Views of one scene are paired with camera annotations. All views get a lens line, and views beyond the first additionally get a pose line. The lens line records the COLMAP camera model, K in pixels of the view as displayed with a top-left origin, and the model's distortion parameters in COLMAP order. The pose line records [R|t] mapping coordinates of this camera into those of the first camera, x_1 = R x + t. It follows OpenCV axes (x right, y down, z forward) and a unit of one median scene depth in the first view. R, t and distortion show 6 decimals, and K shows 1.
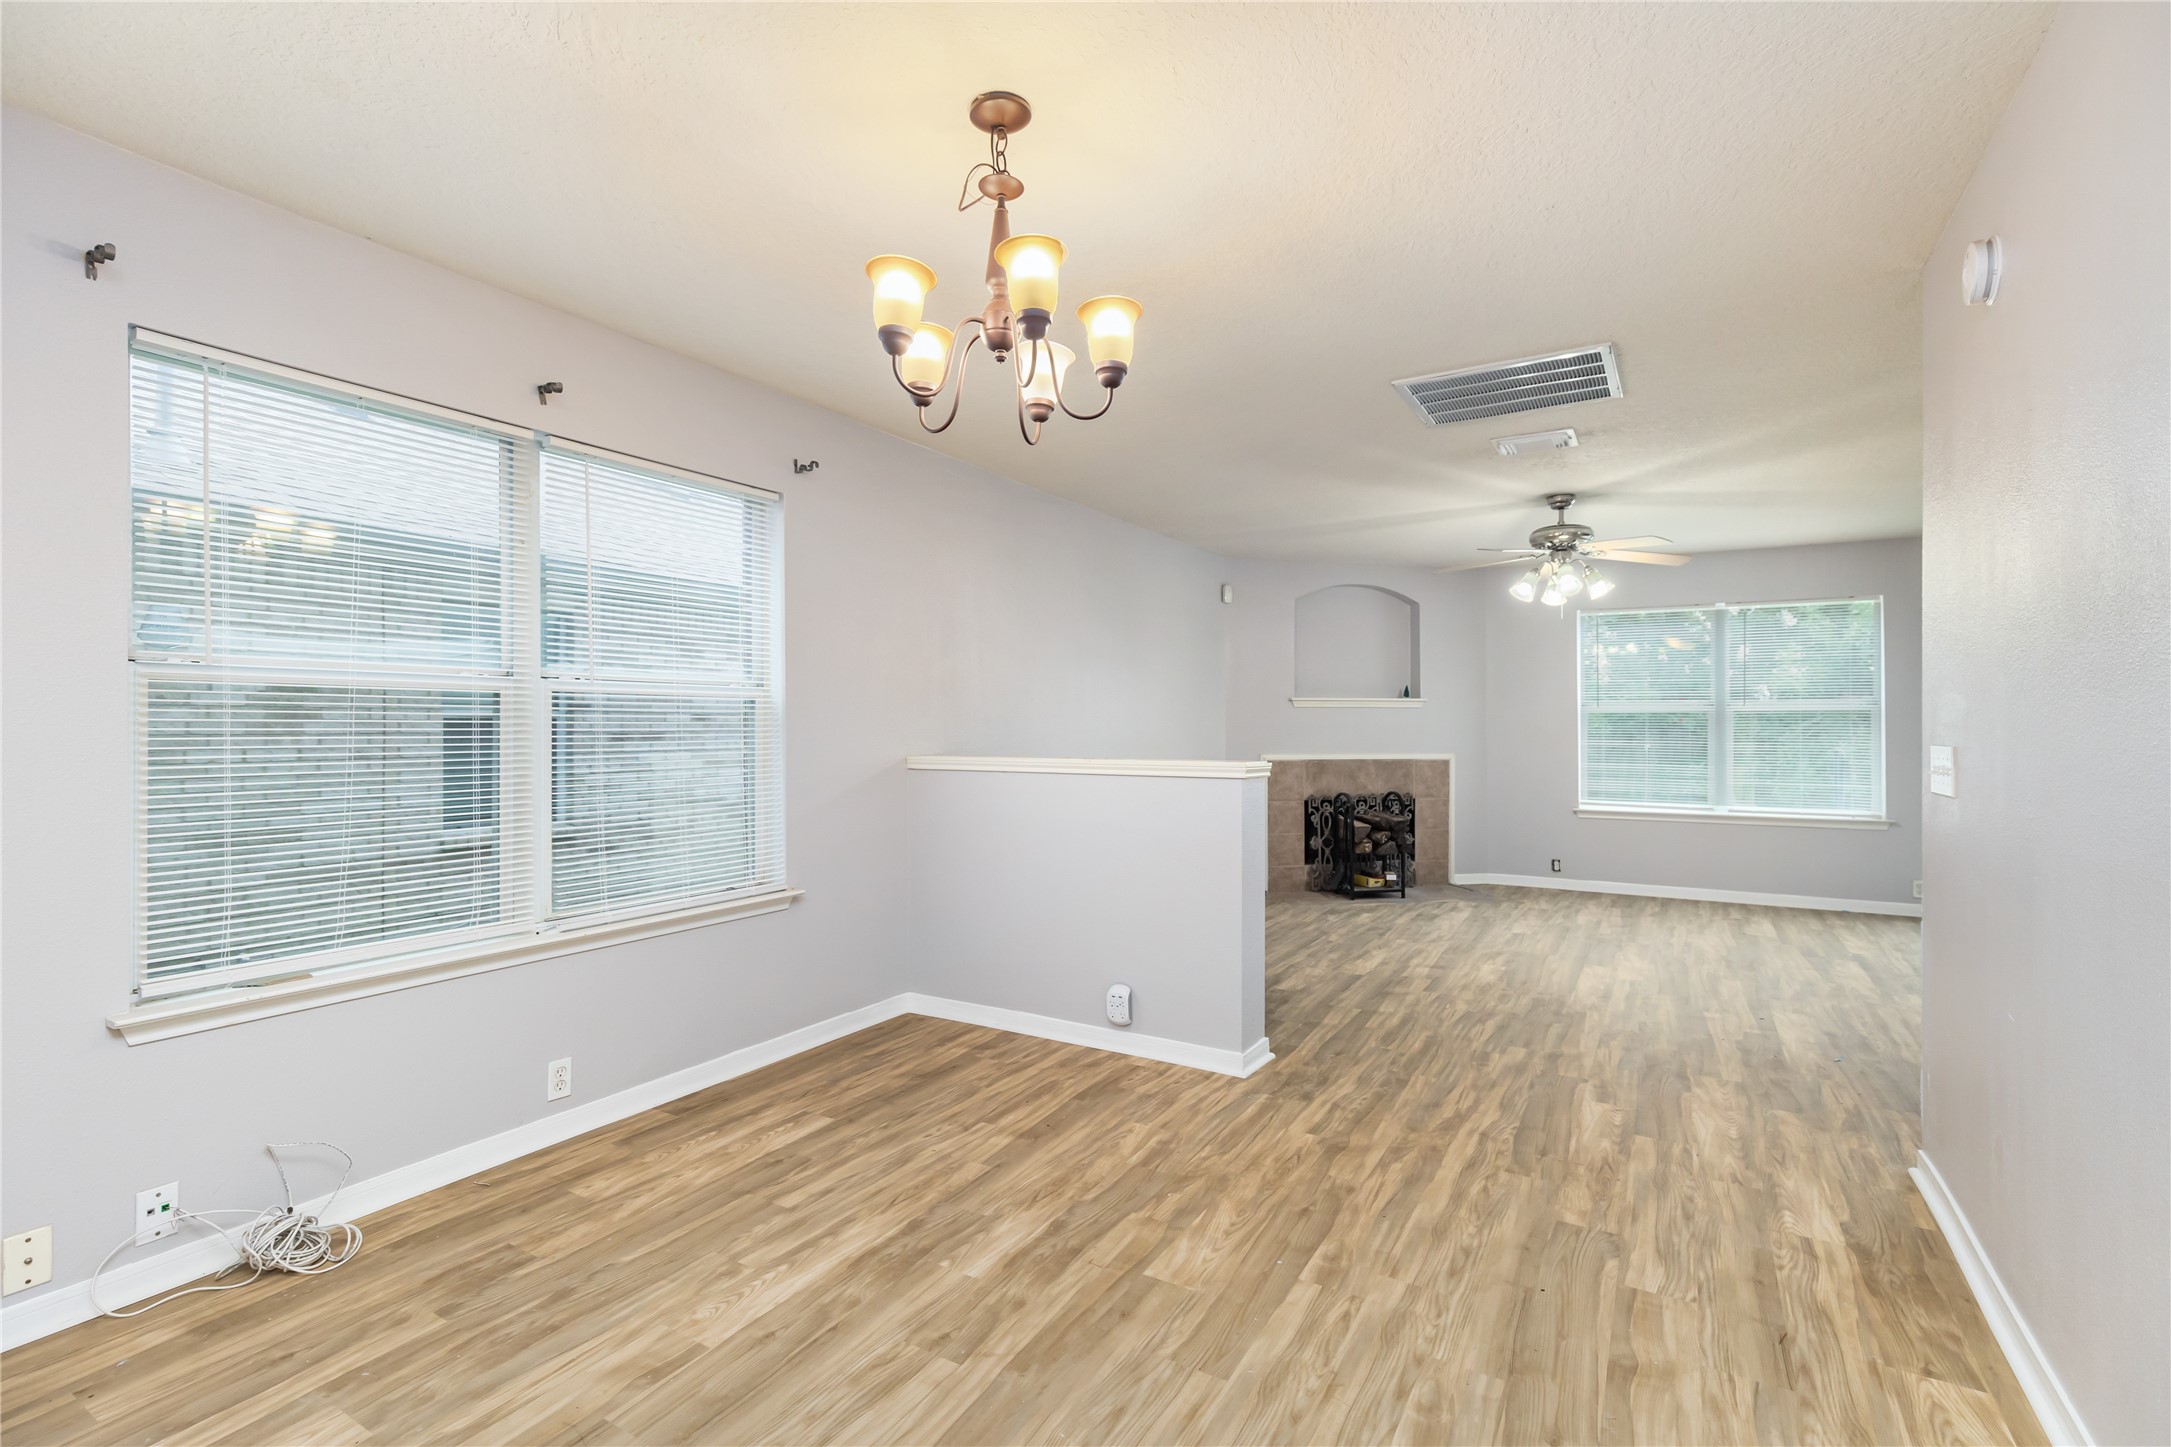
lens RADIAL K [[987.1, 0, 1081.7], [0, 987.1, 724.0], [0, 0, 1]] dist [0.008520, -0.001055]
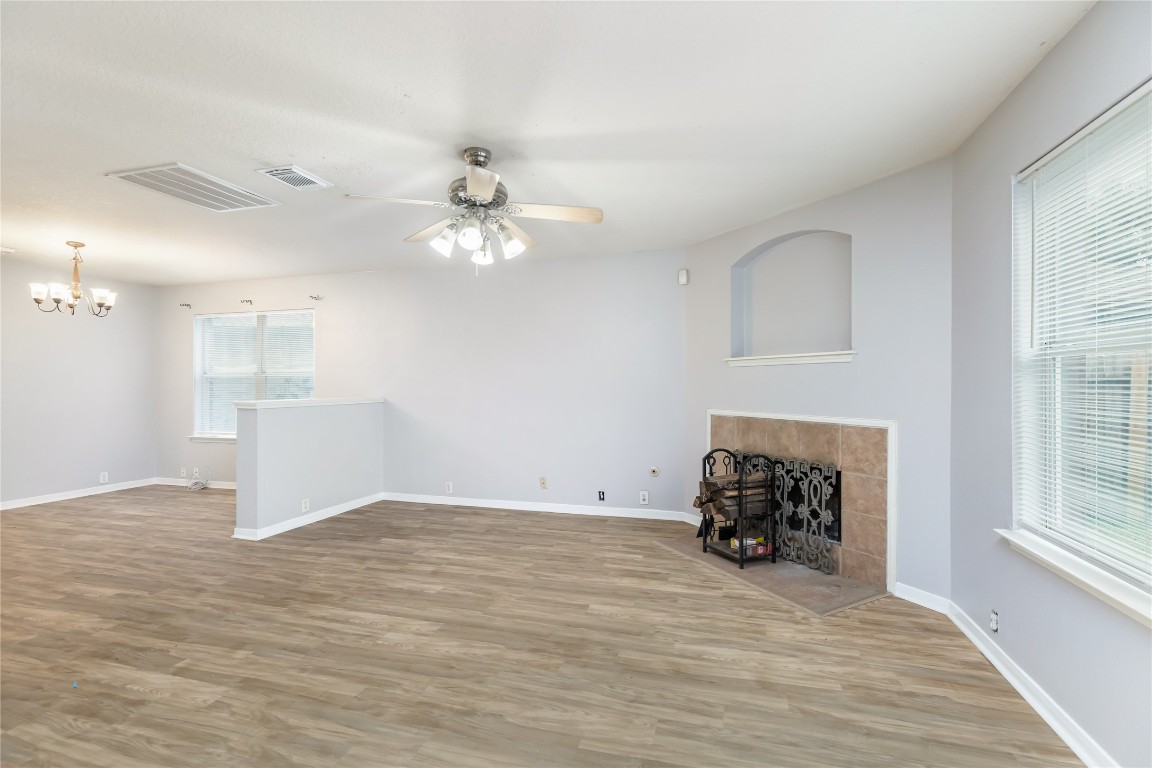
lens RADIAL K [[523.8, 0, 574.0], [0, 523.8, 385.3], [0, 0, 1]] dist [0.008520, -0.001055]
pose [[0.248176, -0.001295, -0.968714, 1.282094], [0.003372, 0.999994, -0.000473, 0.004873], [0.968709, -0.003150, 0.248179, 1.212906]]
